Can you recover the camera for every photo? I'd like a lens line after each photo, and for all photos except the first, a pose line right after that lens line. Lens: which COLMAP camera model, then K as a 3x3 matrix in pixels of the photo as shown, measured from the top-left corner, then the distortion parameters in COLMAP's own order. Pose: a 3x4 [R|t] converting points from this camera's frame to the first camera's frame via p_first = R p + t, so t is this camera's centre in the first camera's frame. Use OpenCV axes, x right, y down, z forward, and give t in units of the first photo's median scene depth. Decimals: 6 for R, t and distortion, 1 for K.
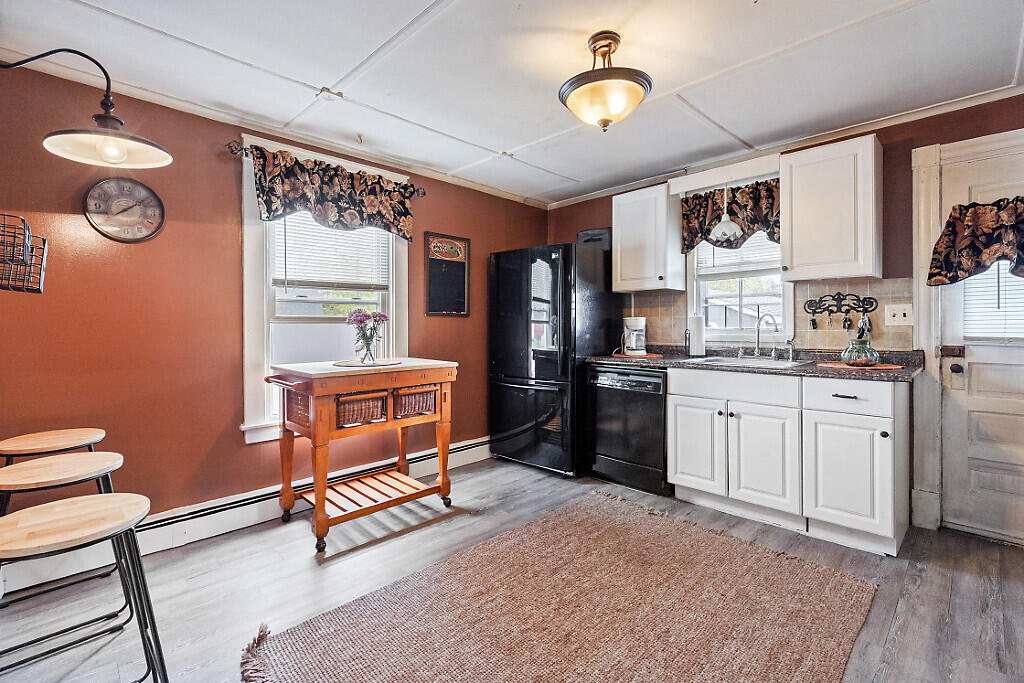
lens RADIAL K [[454.3, 0, 508.2], [0, 454.3, 335.4], [0, 0, 1]] dist [-0.000291, -0.000089]
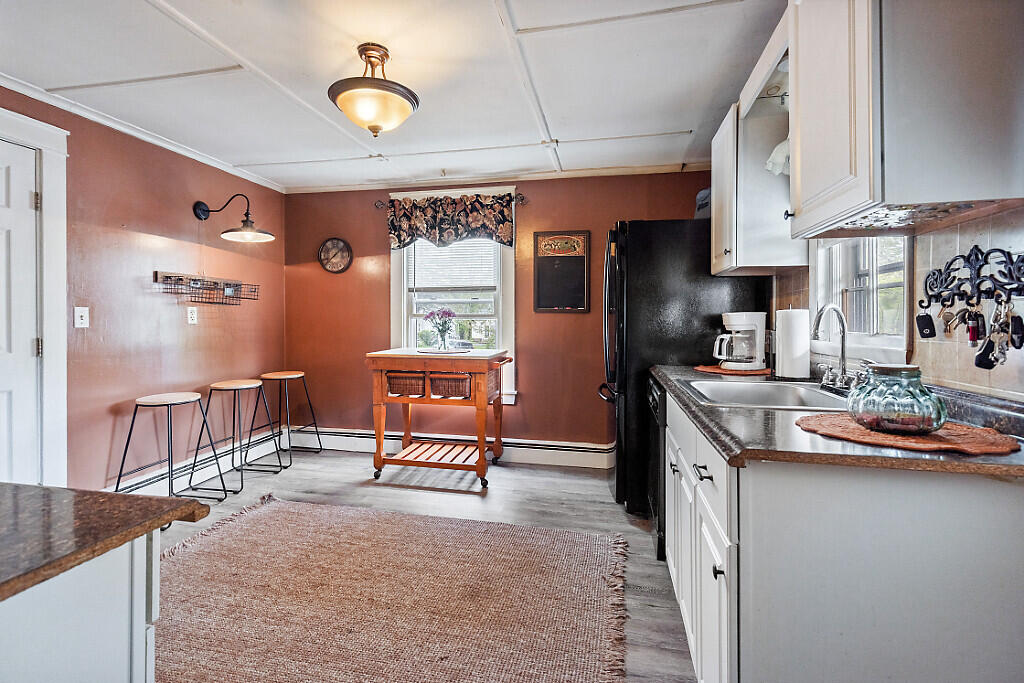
lens RADIAL K [[462.3, 0, 506.3], [0, 462.3, 328.7], [0, 0, 1]] dist [0.000057, -0.000463]
pose [[0.554567, 0.021205, -0.831869, 0.761663], [-0.026274, 0.999623, 0.007966, -0.013943], [0.831724, 0.017439, 0.554915, 0.397454]]
